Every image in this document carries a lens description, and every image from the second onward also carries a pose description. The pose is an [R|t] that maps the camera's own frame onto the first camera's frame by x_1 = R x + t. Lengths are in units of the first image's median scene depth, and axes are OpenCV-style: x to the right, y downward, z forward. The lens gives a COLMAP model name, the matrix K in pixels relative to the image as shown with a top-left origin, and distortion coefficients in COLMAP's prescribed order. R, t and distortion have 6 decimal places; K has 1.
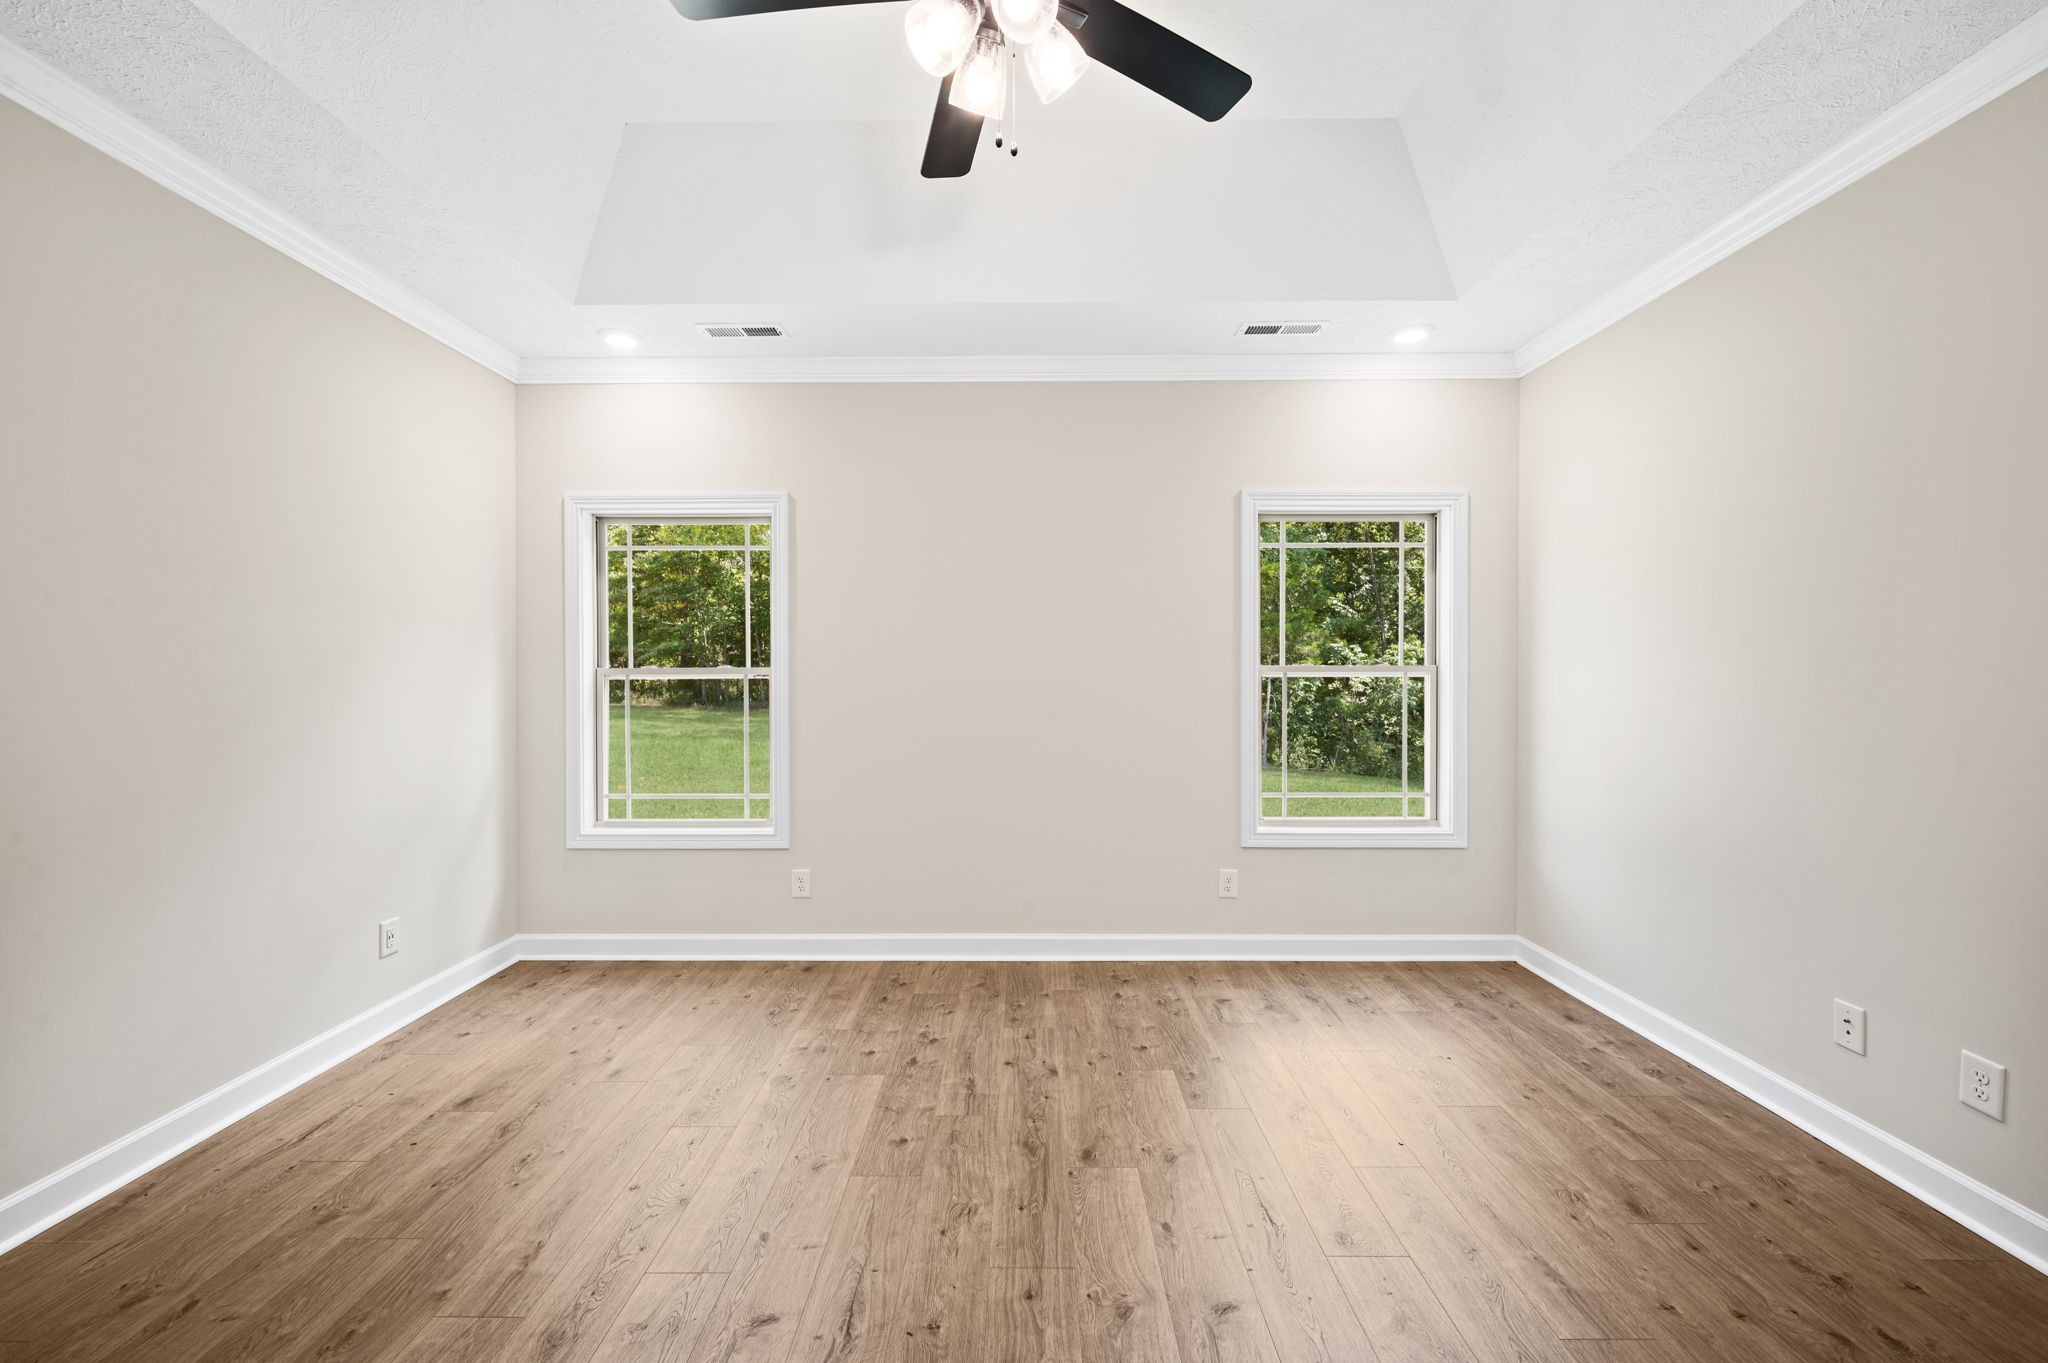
lens RADIAL K [[812.8, 0, 1021.3], [0, 812.8, 687.2], [0, 0, 1]] dist [-0.000541, -0.000077]
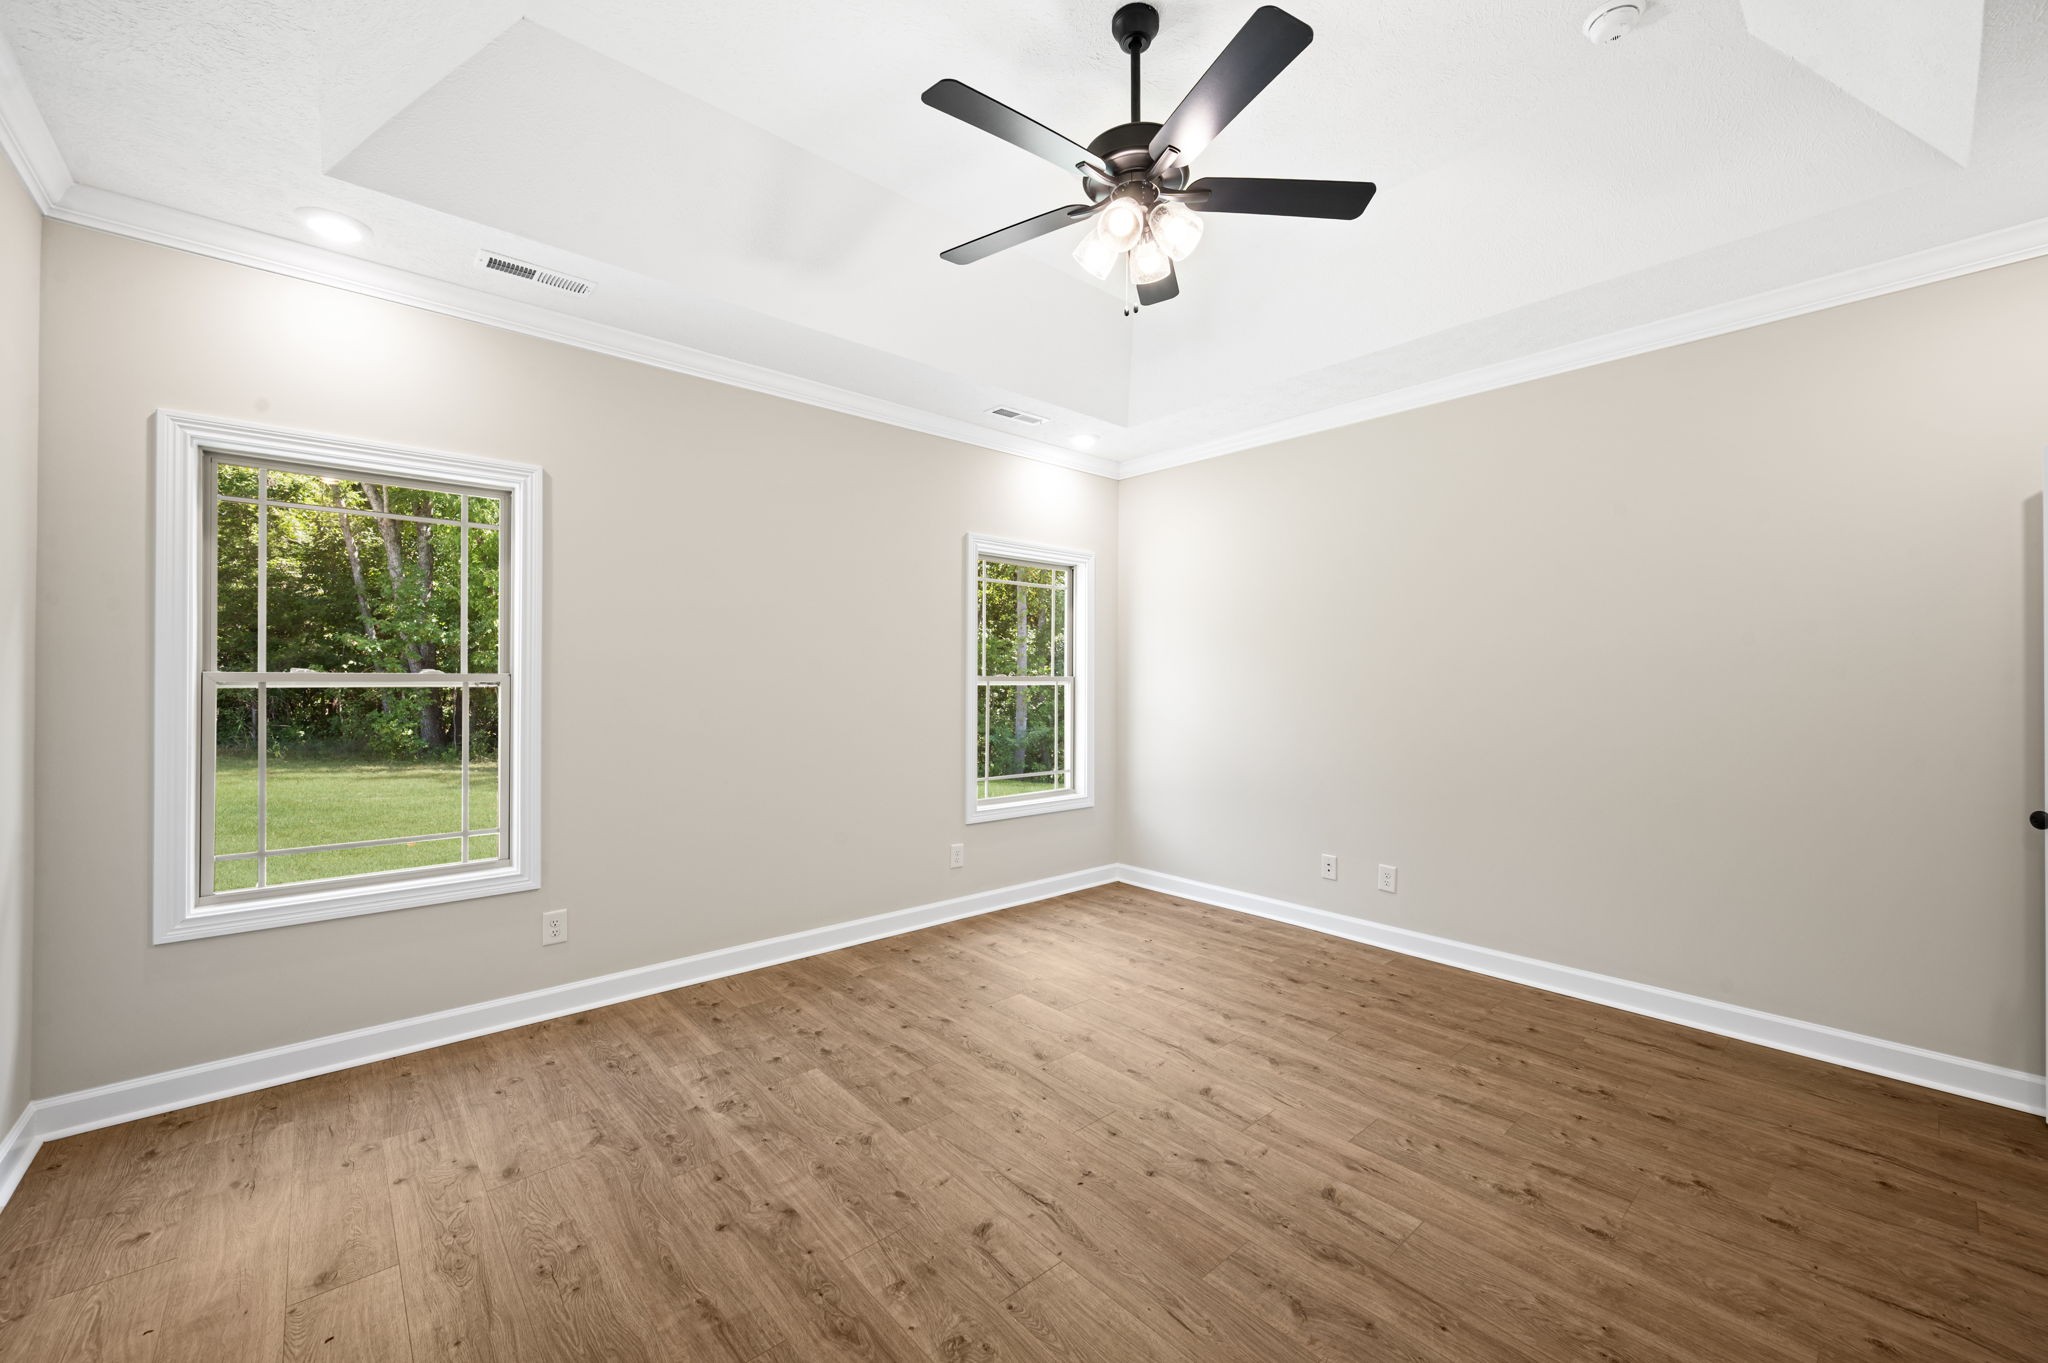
lens RADIAL K [[812.8, 0, 1021.3], [0, 812.8, 687.2], [0, 0, 1]] dist [-0.000541, -0.000077]
pose [[0.741833, -0.001619, 0.670582, -0.522794], [0.011642, 0.999877, -0.010464, 0.005167], [-0.670483, 0.015570, 0.741761, 0.040141]]
